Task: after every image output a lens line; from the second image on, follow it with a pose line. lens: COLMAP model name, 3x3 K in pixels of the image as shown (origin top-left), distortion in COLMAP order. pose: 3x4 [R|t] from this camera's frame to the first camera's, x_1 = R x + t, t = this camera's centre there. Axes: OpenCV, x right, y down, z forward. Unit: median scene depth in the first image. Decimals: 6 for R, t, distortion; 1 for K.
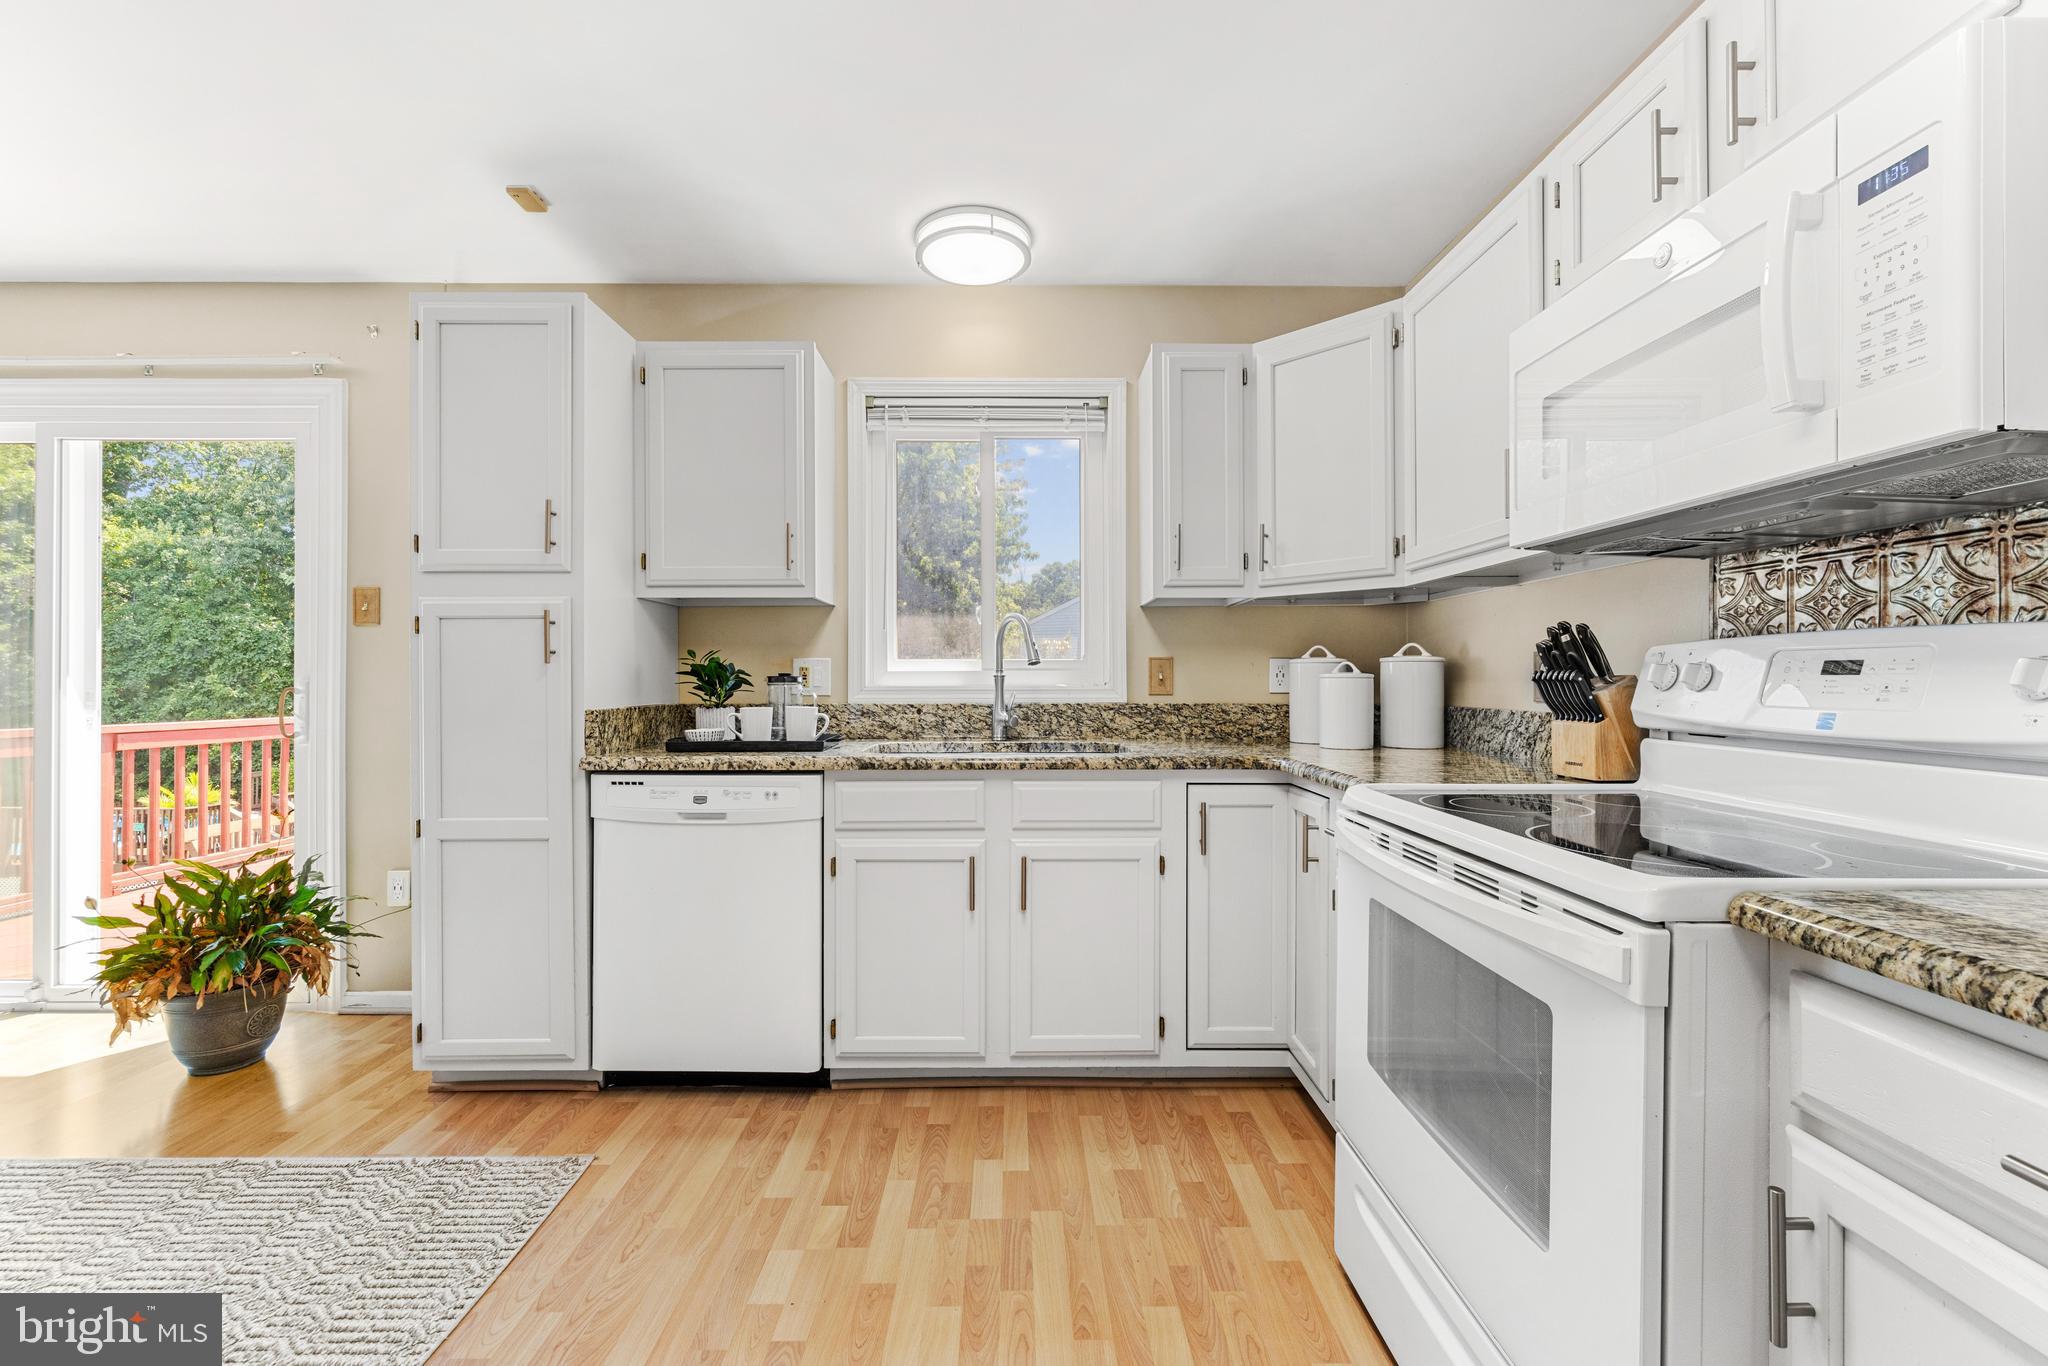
lens RADIAL K [[825.6, 0, 1016.5], [0, 825.6, 682.9], [0, 0, 1]] dist [-0.001058, -0.000284]
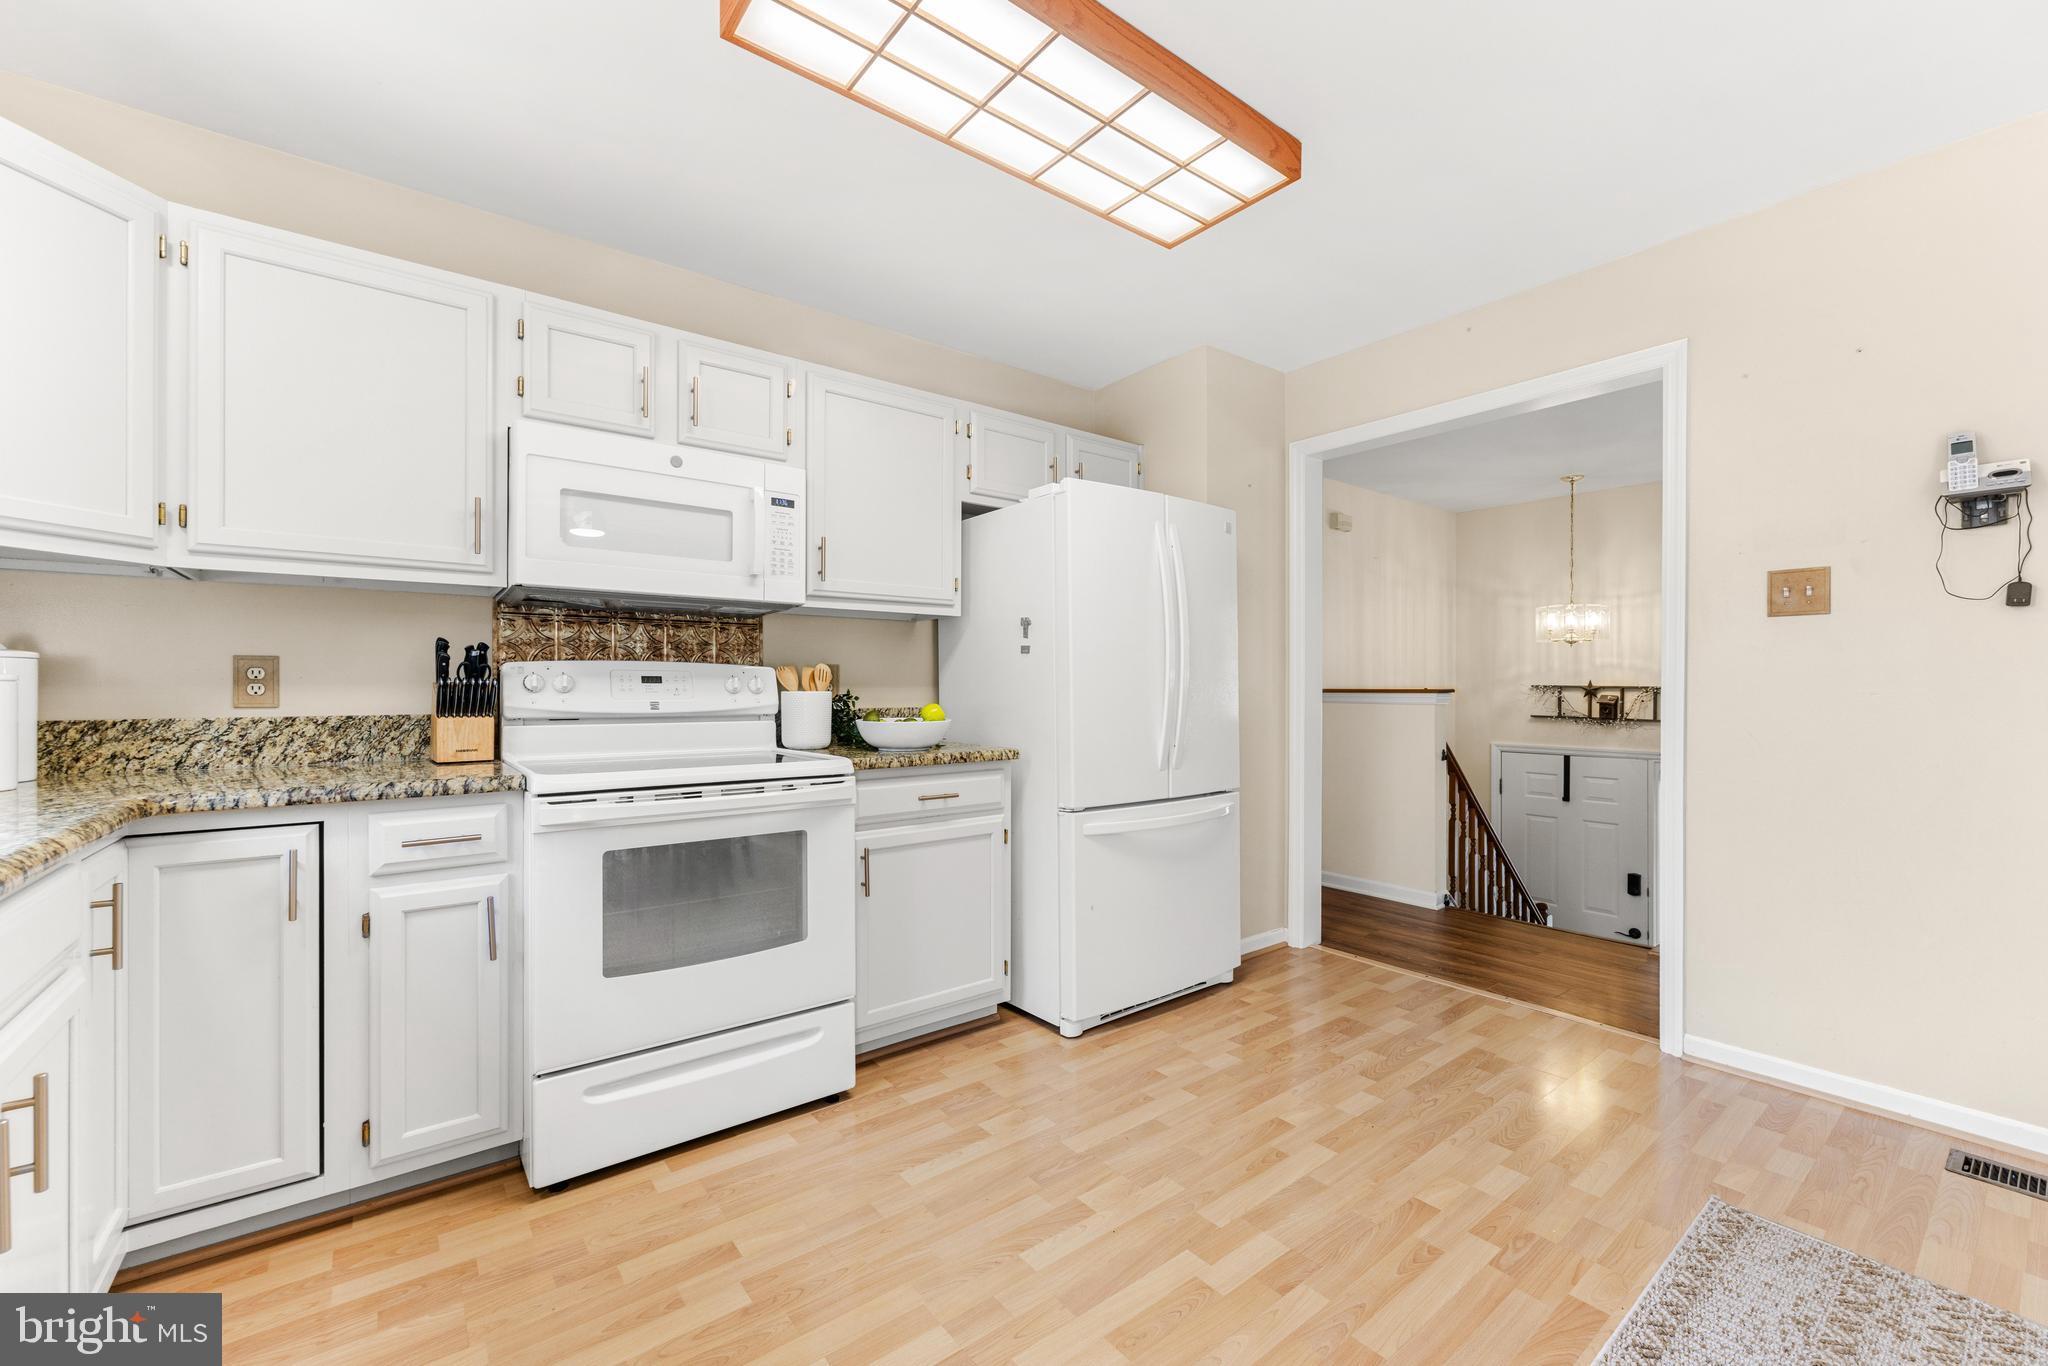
lens RADIAL K [[825.6, 0, 1025.8], [0, 825.6, 688.1], [0, 0, 1]] dist [-0.001058, -0.000284]
pose [[-0.604916, -0.003529, 0.796282, -0.754159], [0.000648, 0.999988, 0.004924, -0.004487], [-0.796289, 0.003494, -0.604906, 0.936710]]
